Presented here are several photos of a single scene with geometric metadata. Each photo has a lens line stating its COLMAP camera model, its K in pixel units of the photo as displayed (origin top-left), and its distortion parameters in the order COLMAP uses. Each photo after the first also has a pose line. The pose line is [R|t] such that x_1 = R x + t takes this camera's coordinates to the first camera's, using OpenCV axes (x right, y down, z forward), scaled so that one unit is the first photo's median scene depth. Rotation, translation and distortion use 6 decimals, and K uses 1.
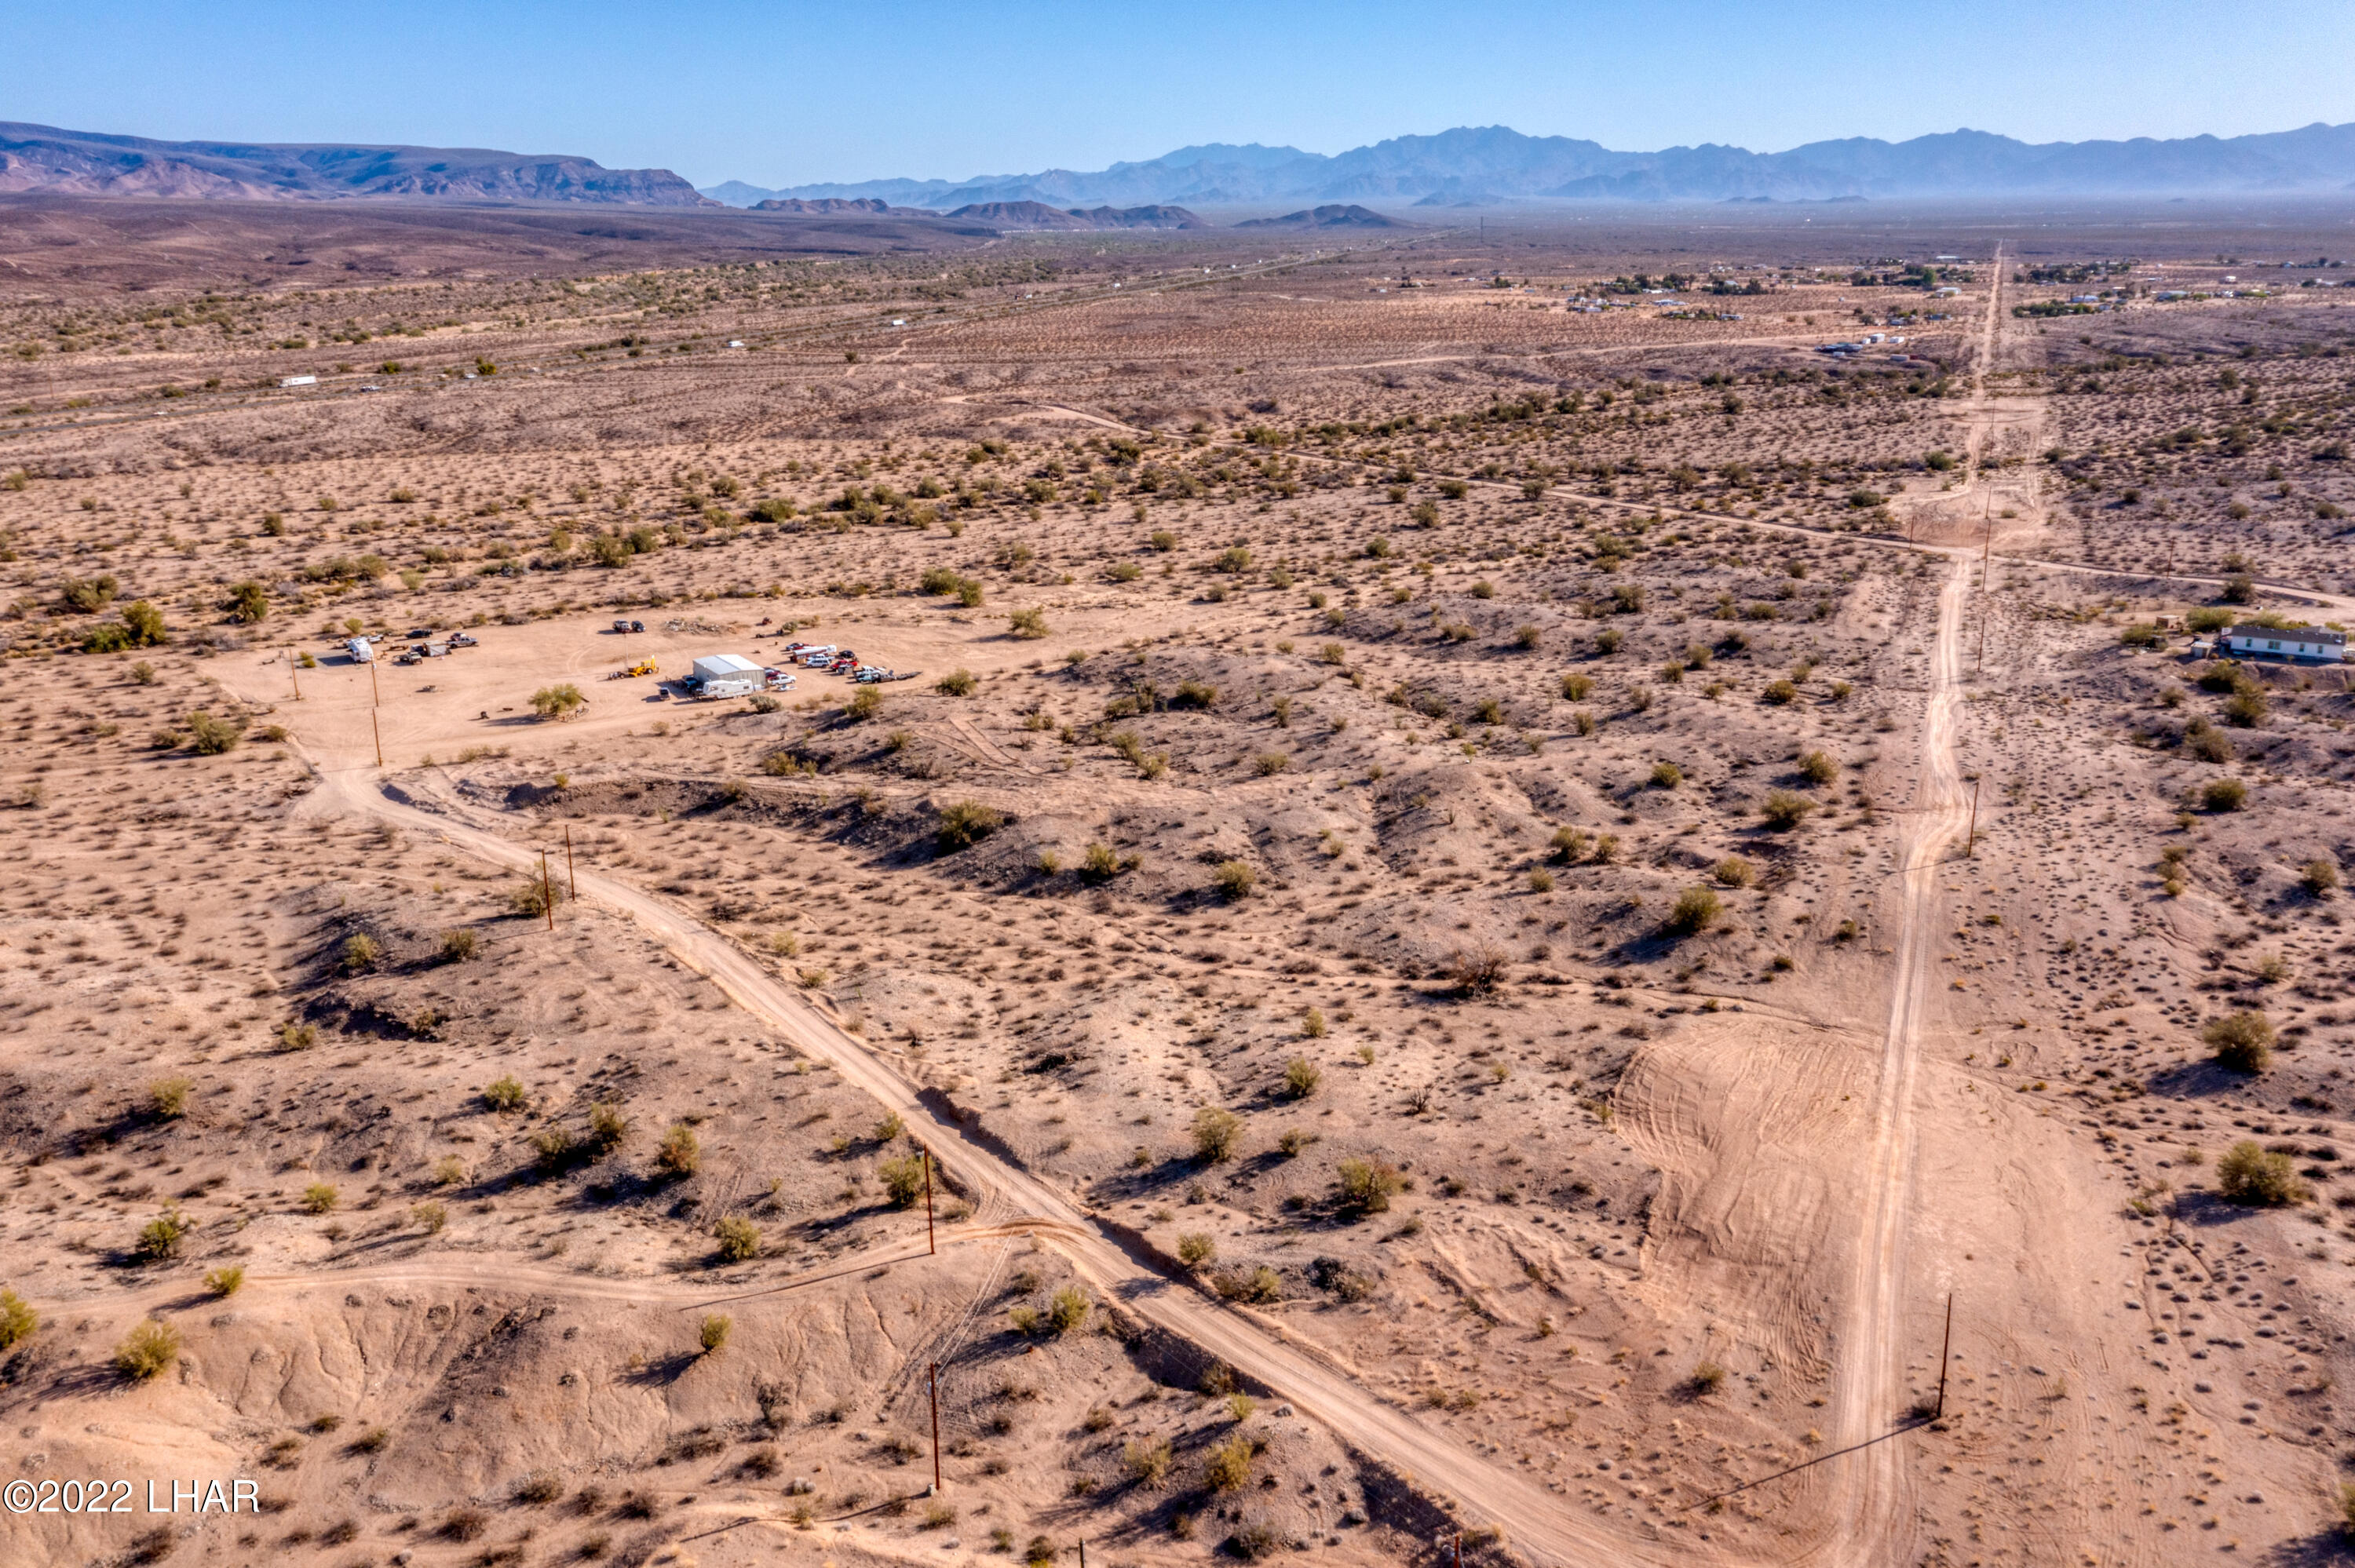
lens RADIAL K [[1865.9, 0, 1182.0], [0, 1865.9, 788.3], [0, 0, 1]] dist [0.013832, 0.001850]
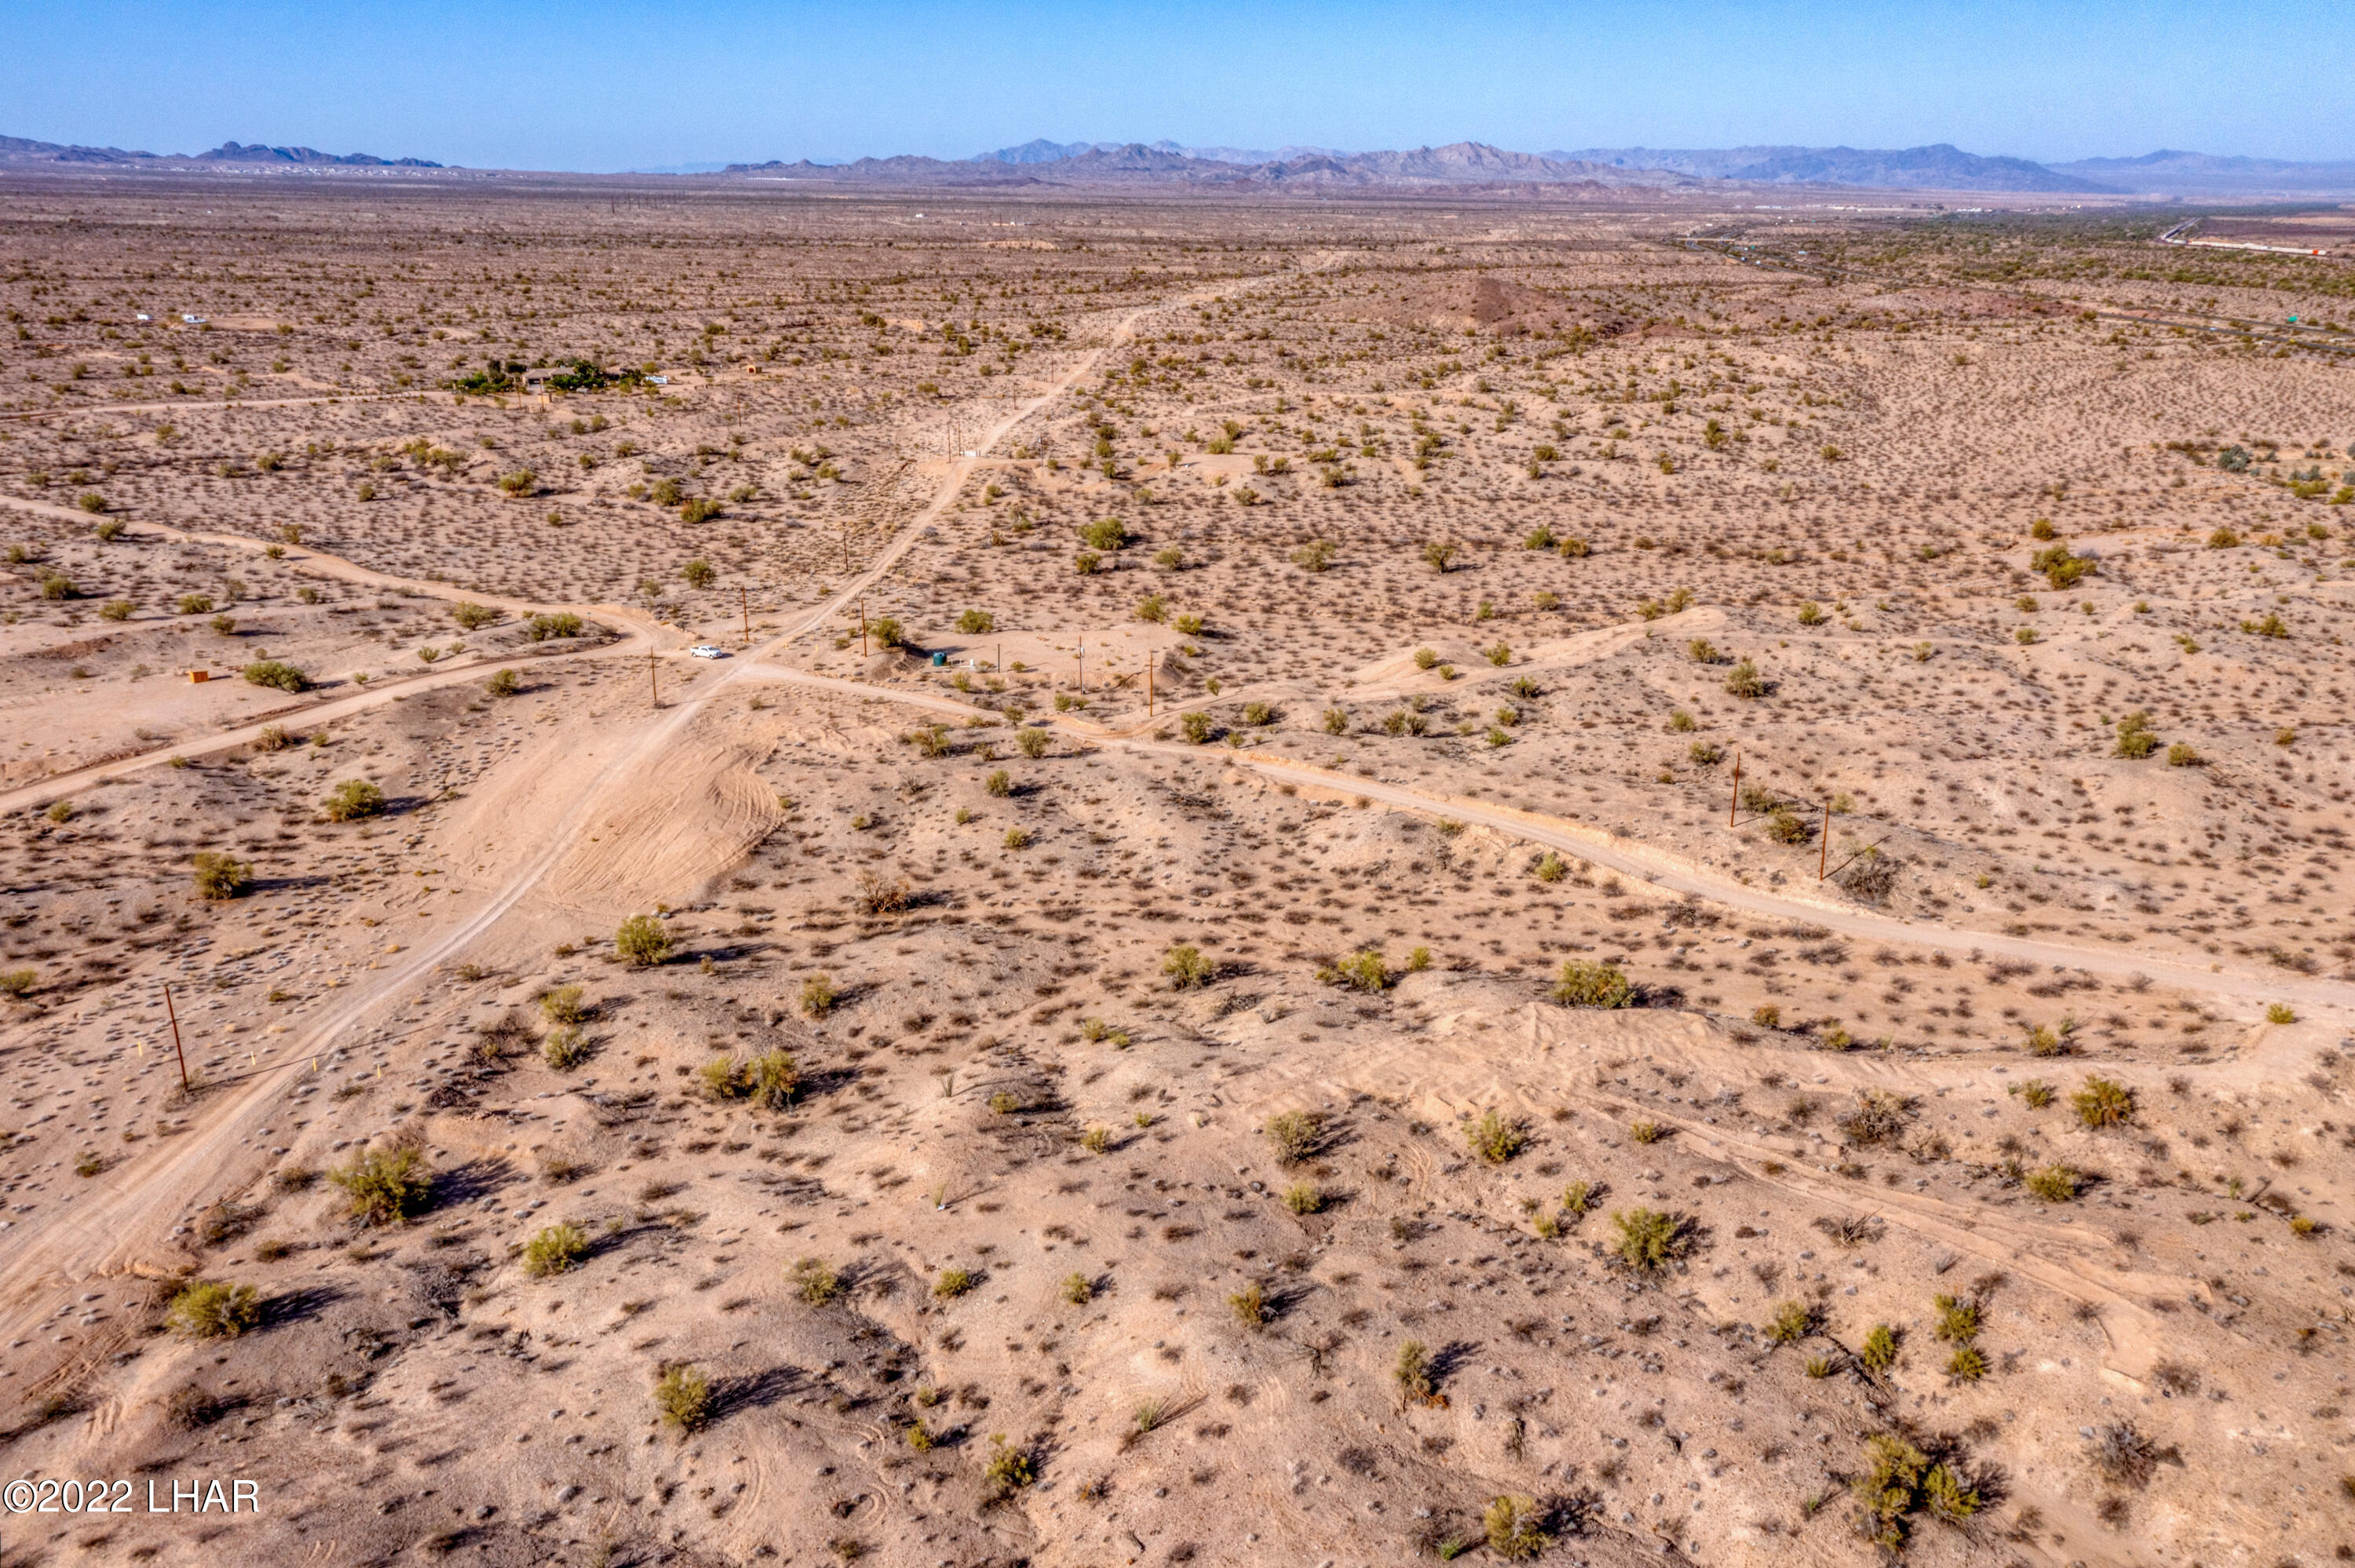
lens RADIAL K [[1865.9, 0, 1182.0], [0, 1865.9, 788.3], [0, 0, 1]] dist [0.013832, 0.001850]
pose [[-0.941006, 0.099543, -0.323419, 0.372074], [-0.103210, 0.825785, 0.554460, -0.607256], [0.322267, 0.555130, -0.766795, 2.030025]]
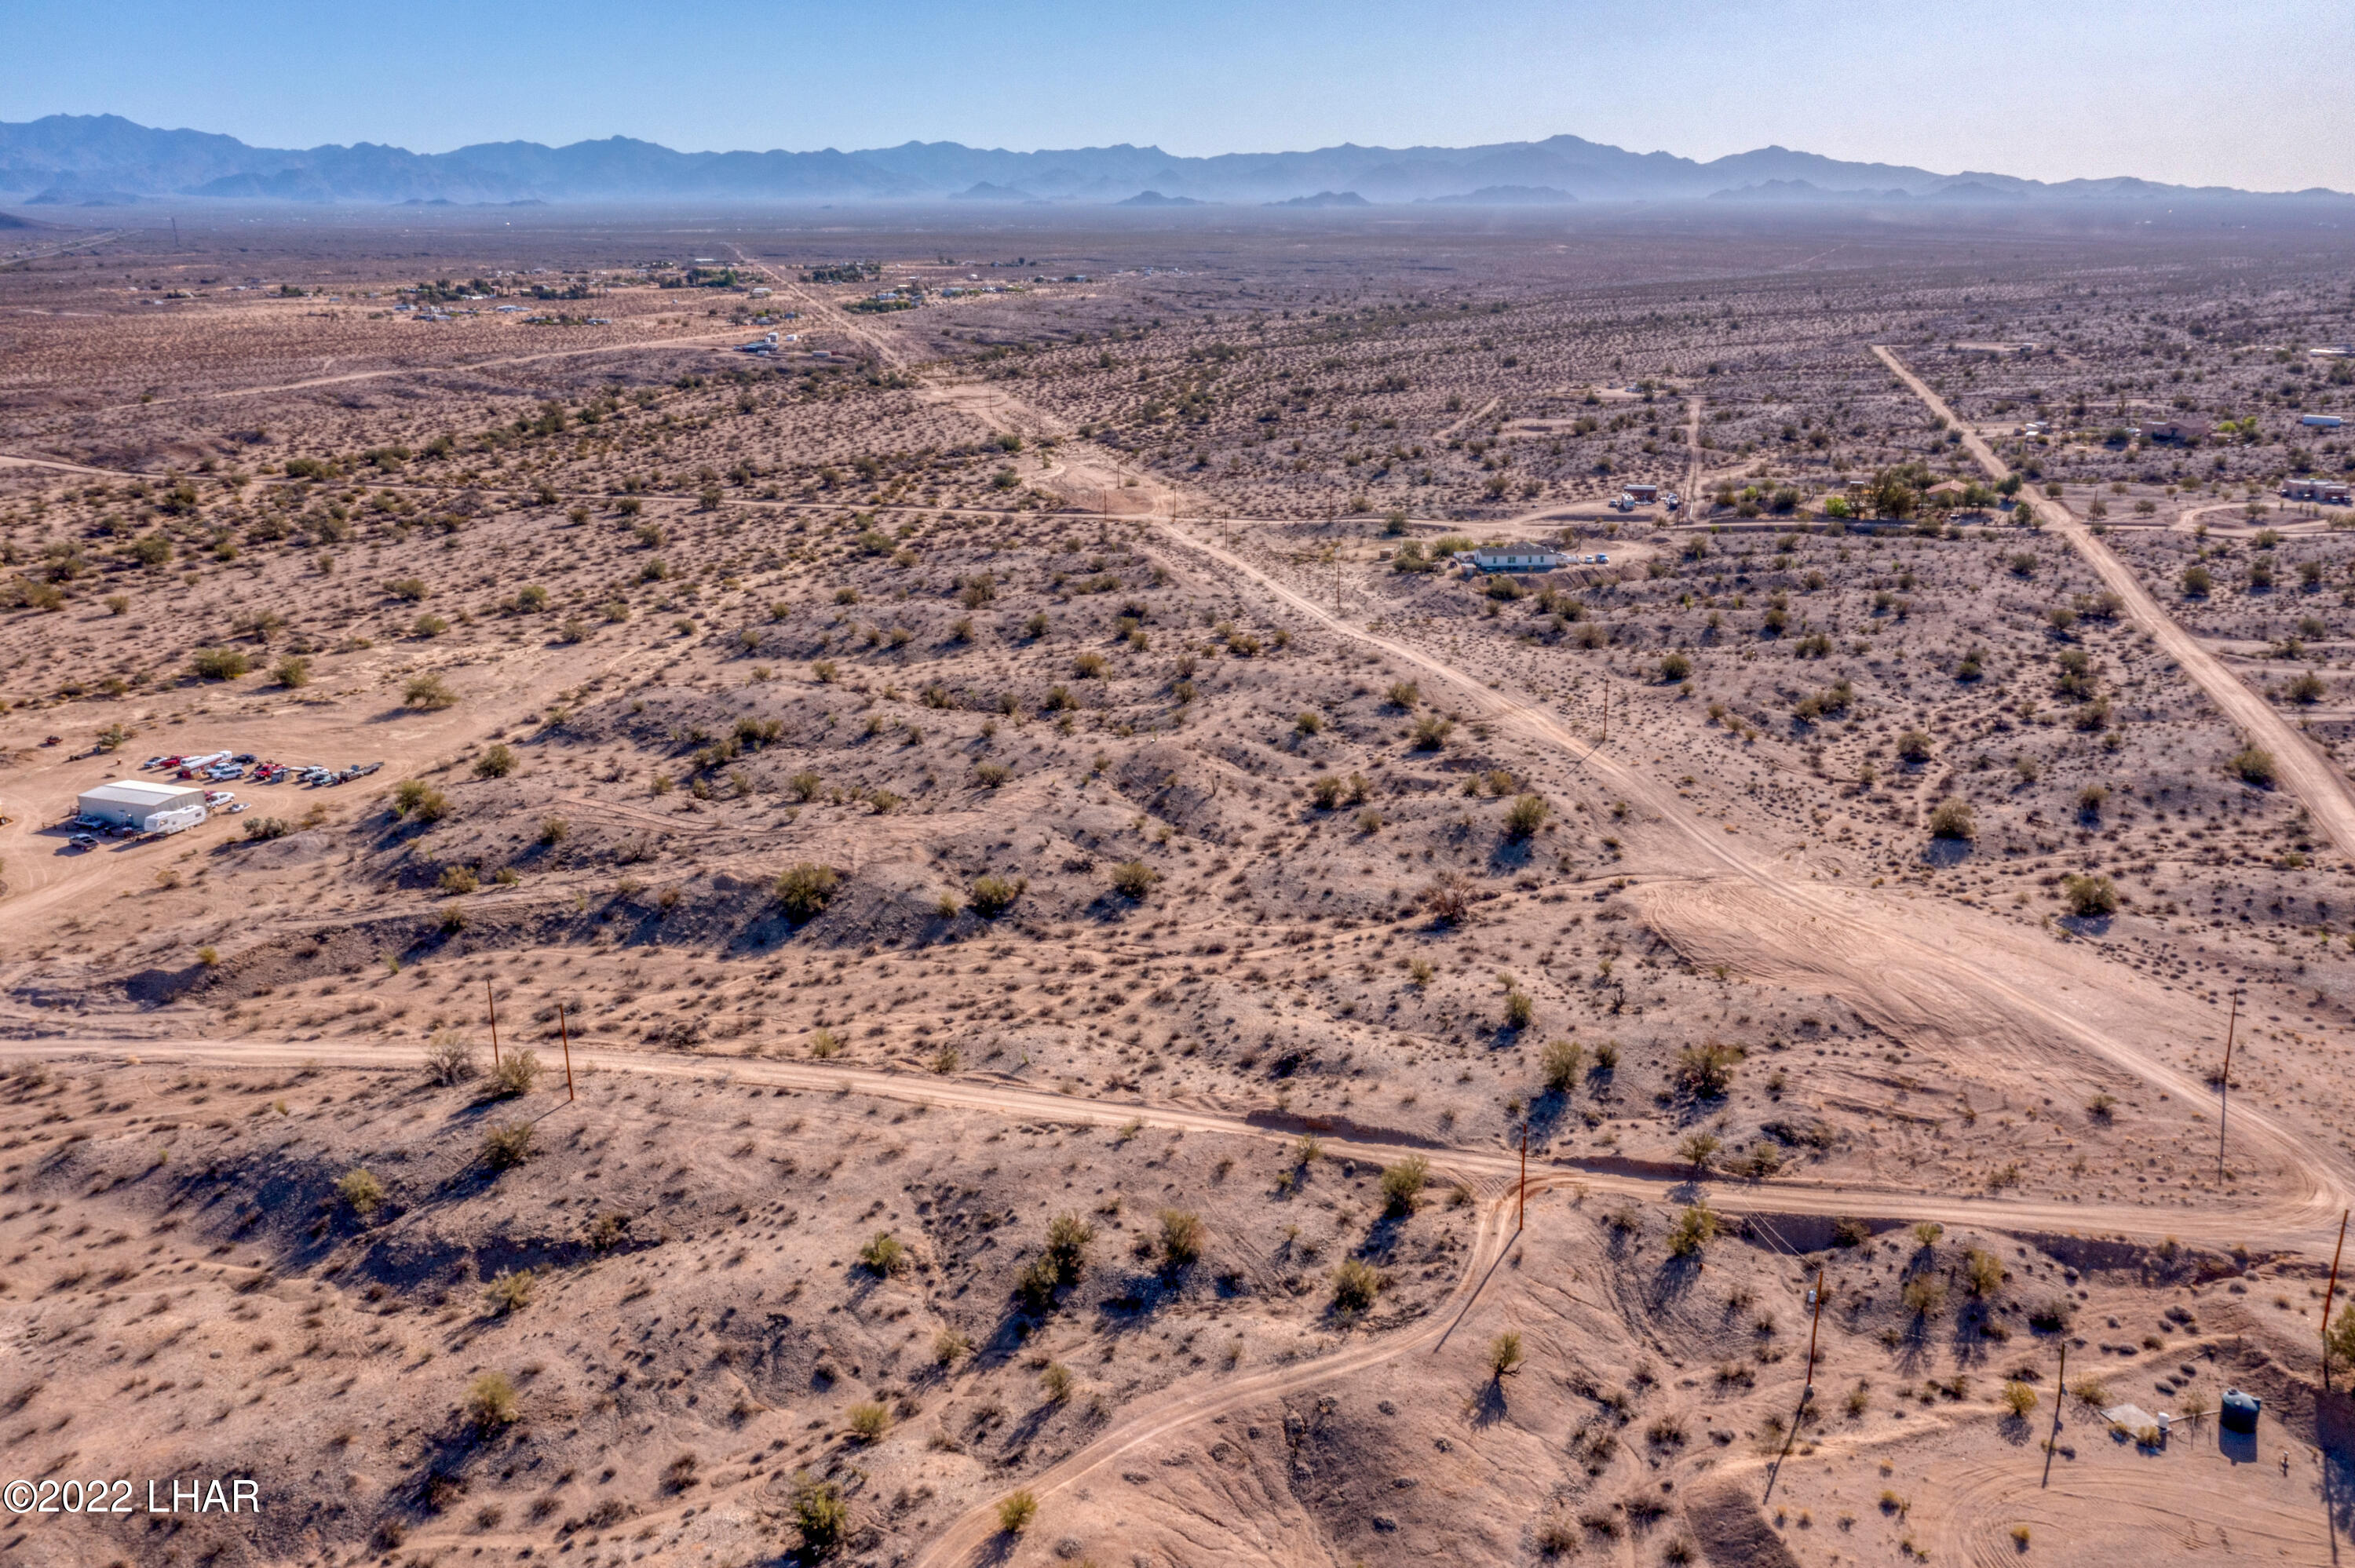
lens RADIAL K [[1849.3, 0, 1170.0], [0, 1849.3, 817.8], [0, 0, 1]] dist [0.004306, 0.014988]
pose [[0.793967, -0.186667, 0.578595, -0.679253], [0.177533, 0.981403, 0.073005, -0.068414], [-0.581462, 0.044756, 0.812341, 0.217086]]
